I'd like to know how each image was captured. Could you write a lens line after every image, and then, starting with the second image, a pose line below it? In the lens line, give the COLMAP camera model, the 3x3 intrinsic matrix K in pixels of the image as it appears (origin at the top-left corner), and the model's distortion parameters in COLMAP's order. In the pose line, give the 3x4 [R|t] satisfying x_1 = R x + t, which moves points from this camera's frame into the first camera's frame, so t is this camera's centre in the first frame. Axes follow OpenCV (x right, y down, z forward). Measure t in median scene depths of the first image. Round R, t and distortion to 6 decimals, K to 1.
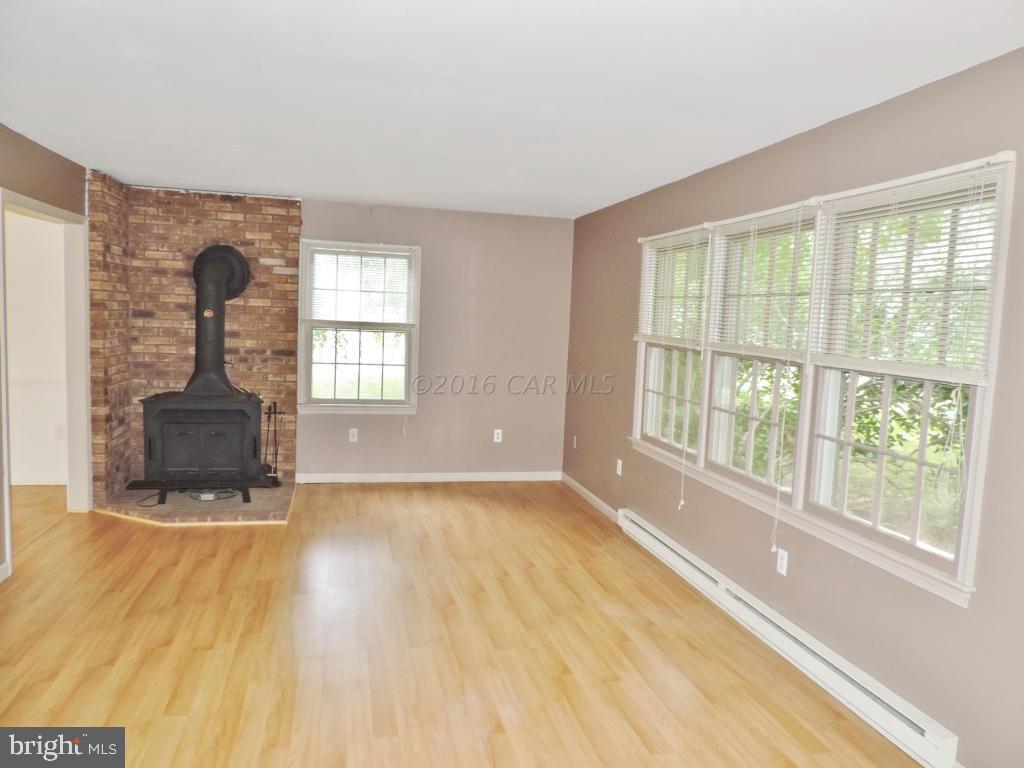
lens RADIAL K [[726.8, 0, 518.3], [0, 726.8, 385.5], [0, 0, 1]] dist [-0.032555, 0.001443]
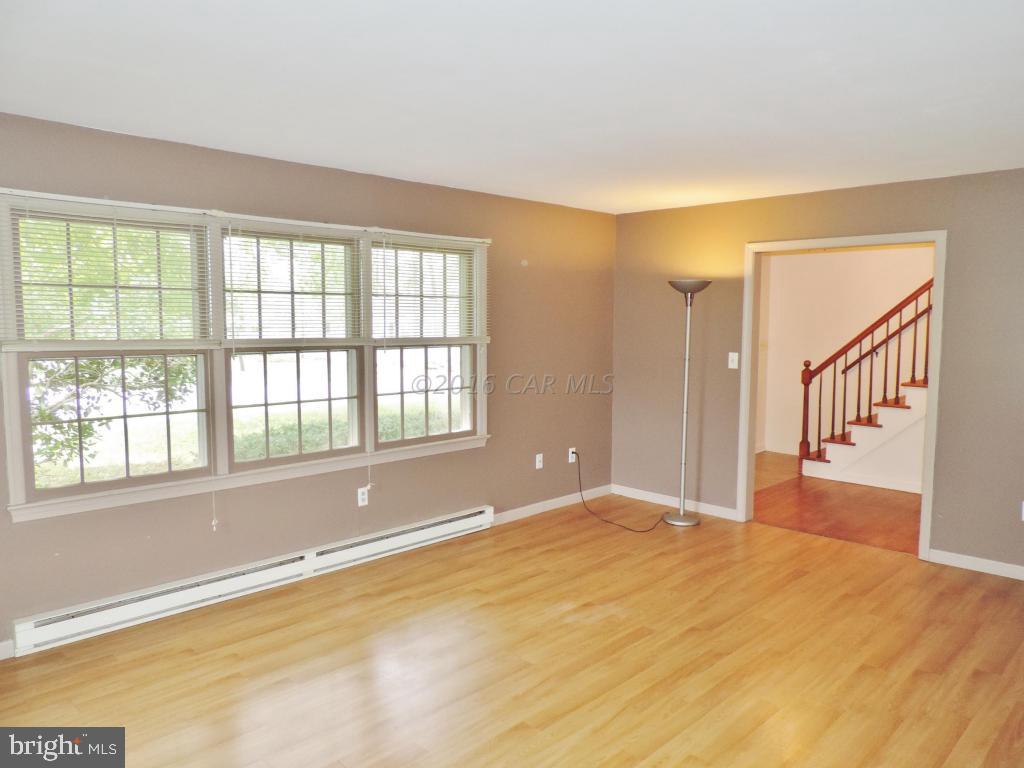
lens RADIAL K [[726.8, 0, 518.3], [0, 726.8, 385.5], [0, 0, 1]] dist [-0.032555, 0.001443]
pose [[-0.527024, -0.124102, 0.840740, -0.871310], [0.053898, 0.982408, 0.178800, -0.177267], [-0.848139, 0.139546, -0.511064, 1.392423]]
